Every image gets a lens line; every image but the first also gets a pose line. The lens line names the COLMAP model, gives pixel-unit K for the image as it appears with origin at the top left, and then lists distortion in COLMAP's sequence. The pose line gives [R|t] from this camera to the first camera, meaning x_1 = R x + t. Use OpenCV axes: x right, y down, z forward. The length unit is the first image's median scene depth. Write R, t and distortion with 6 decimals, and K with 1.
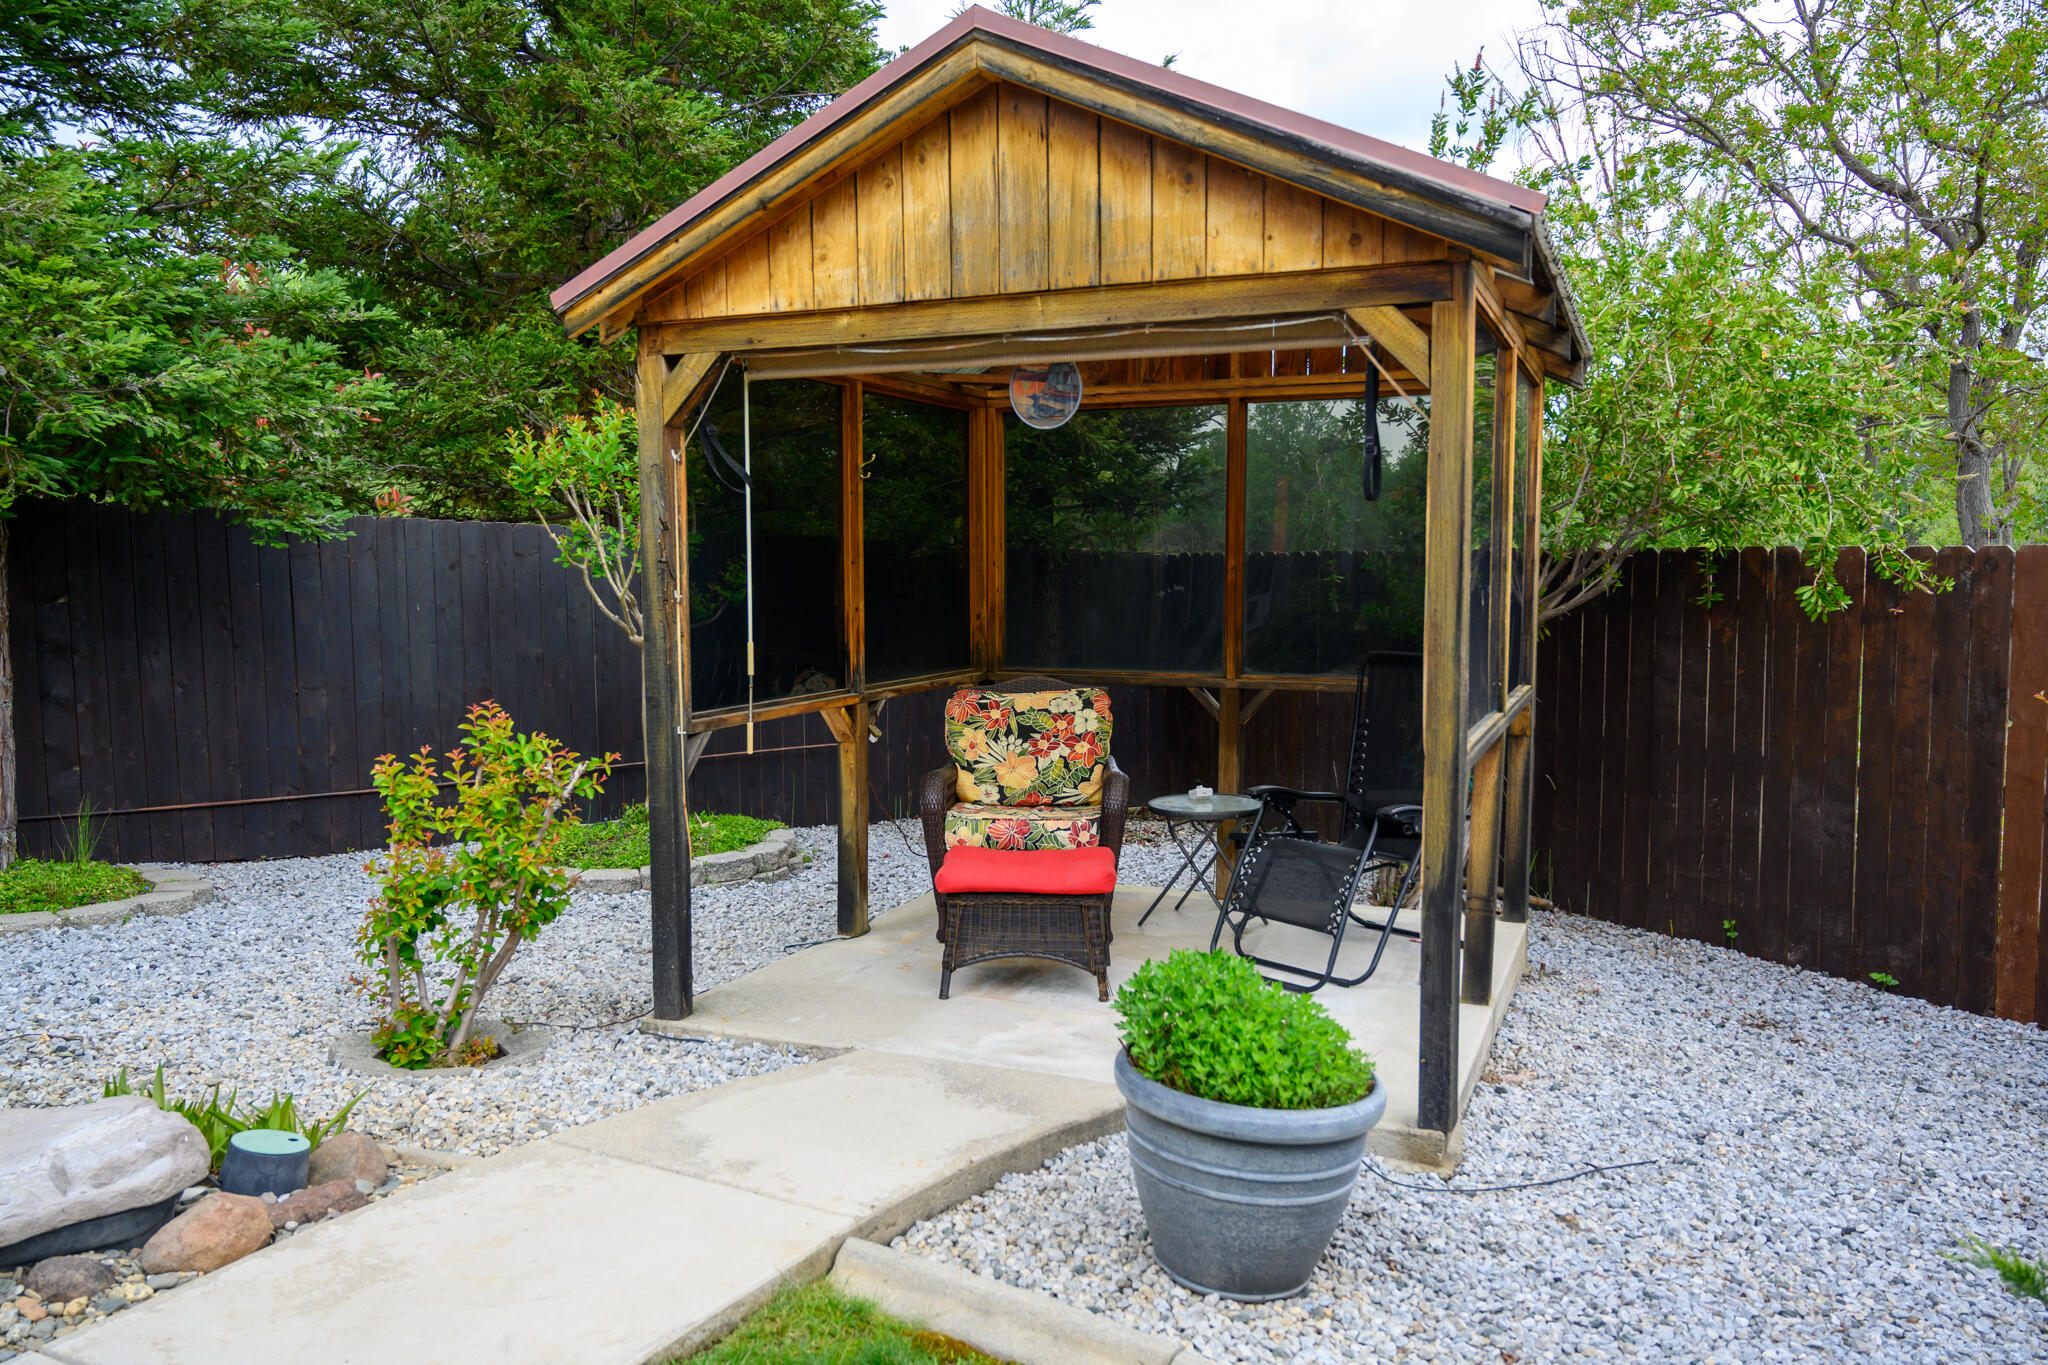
lens RADIAL K [[1556.6, 0, 1021.2], [0, 1556.6, 684.6], [0, 0, 1]] dist [-0.009284, -0.001024]
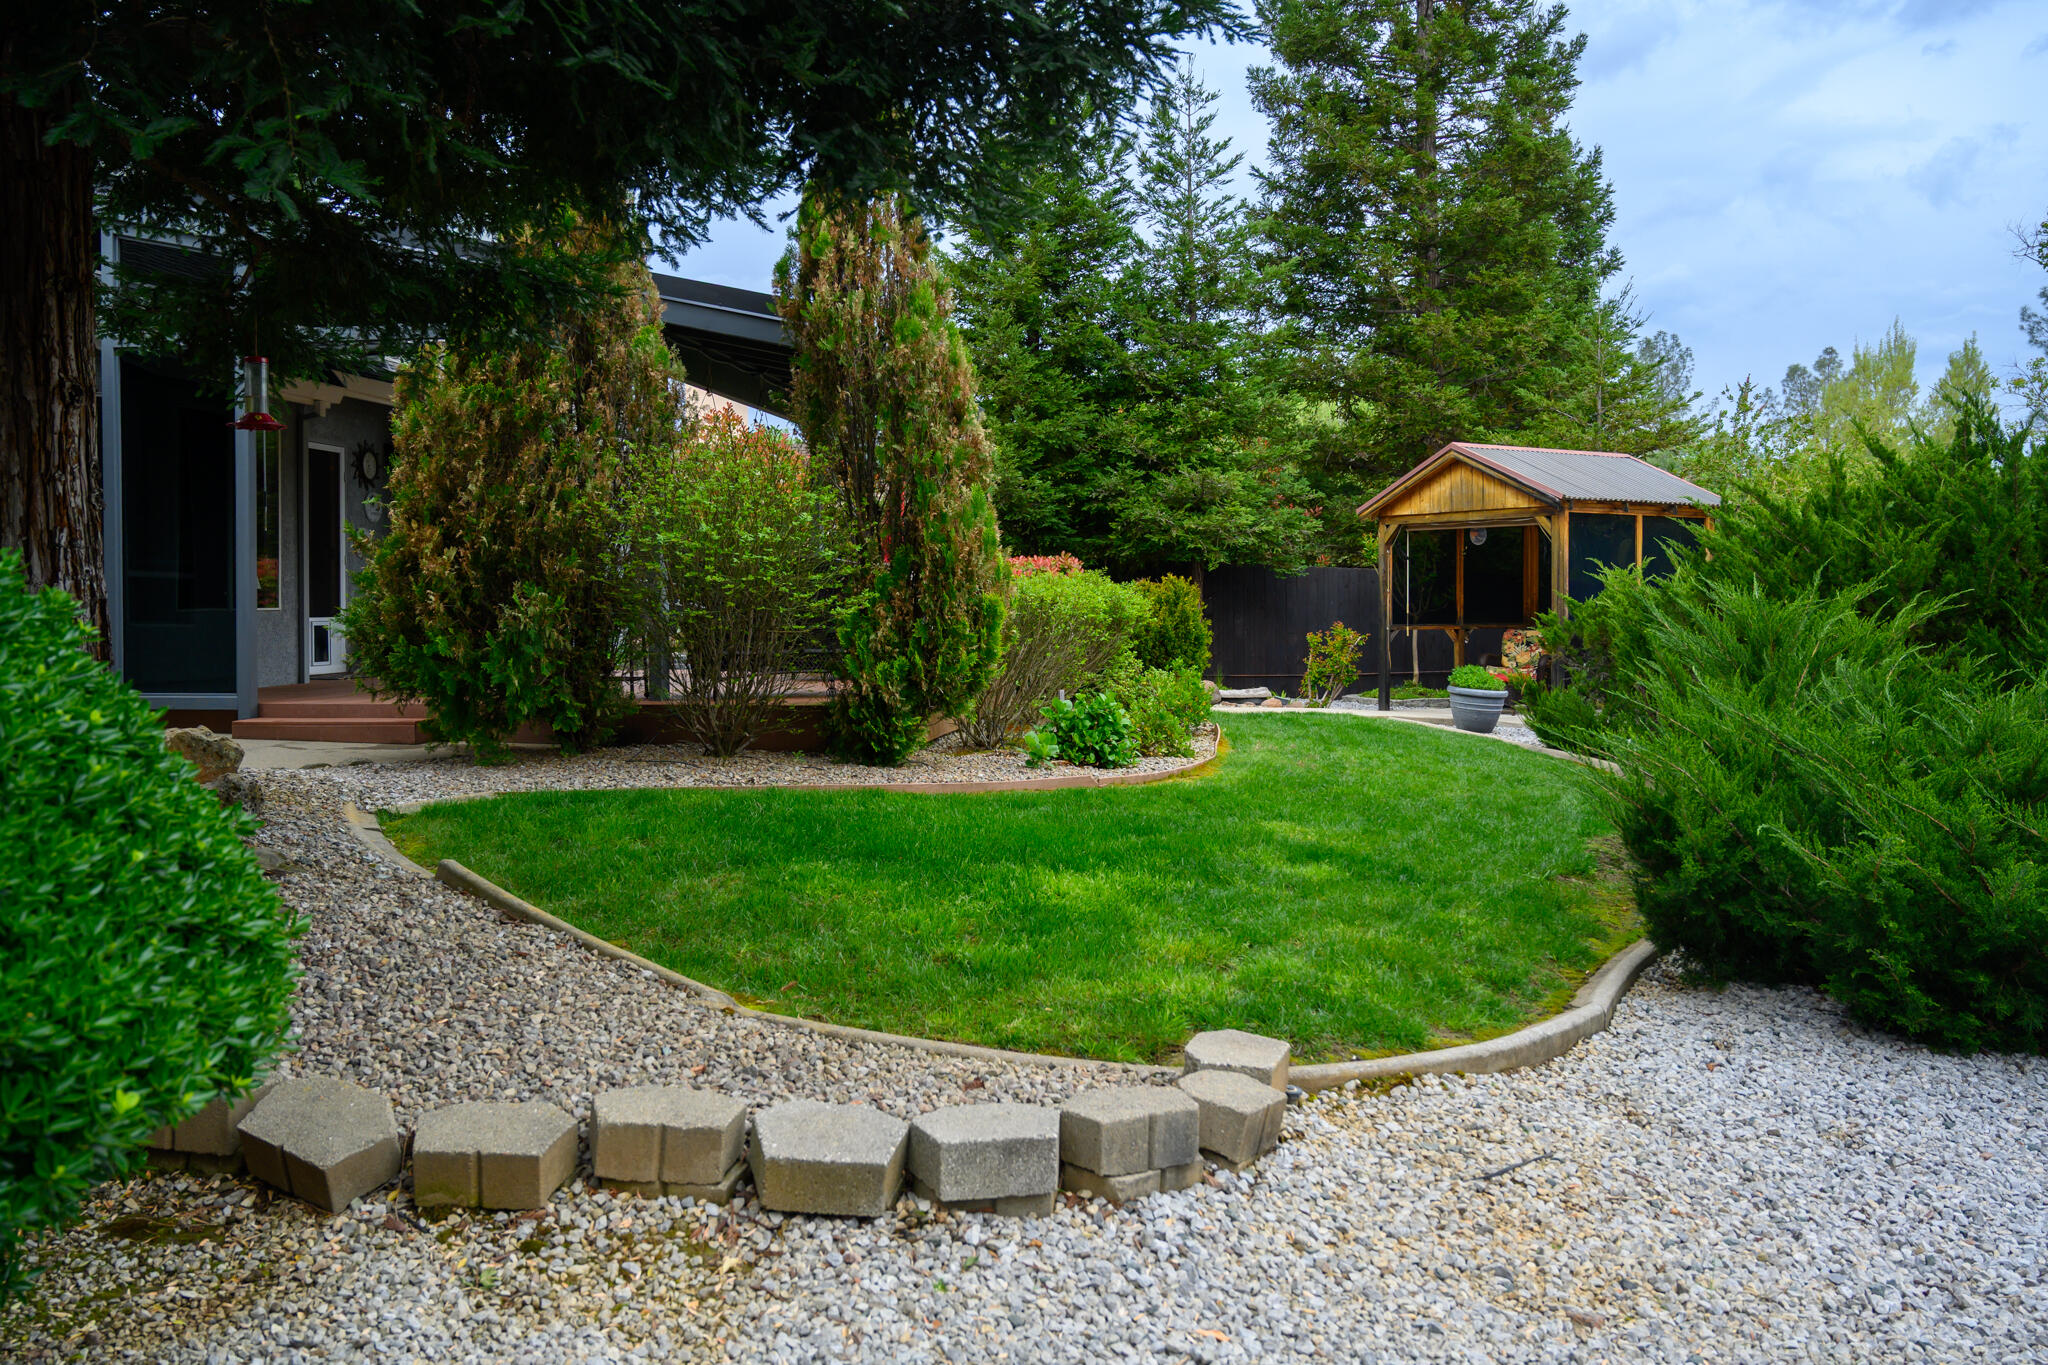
lens RADIAL K [[1659.4, 0, 1023.3], [0, 1659.4, 676.0], [0, 0, 1]] dist [0.000588, 0.000024]
pose [[0.832638, 0.029228, -0.553046, 1.226263], [-0.047580, 0.998689, -0.018854, 0.257686], [0.551770, 0.042012, 0.832937, -2.699279]]
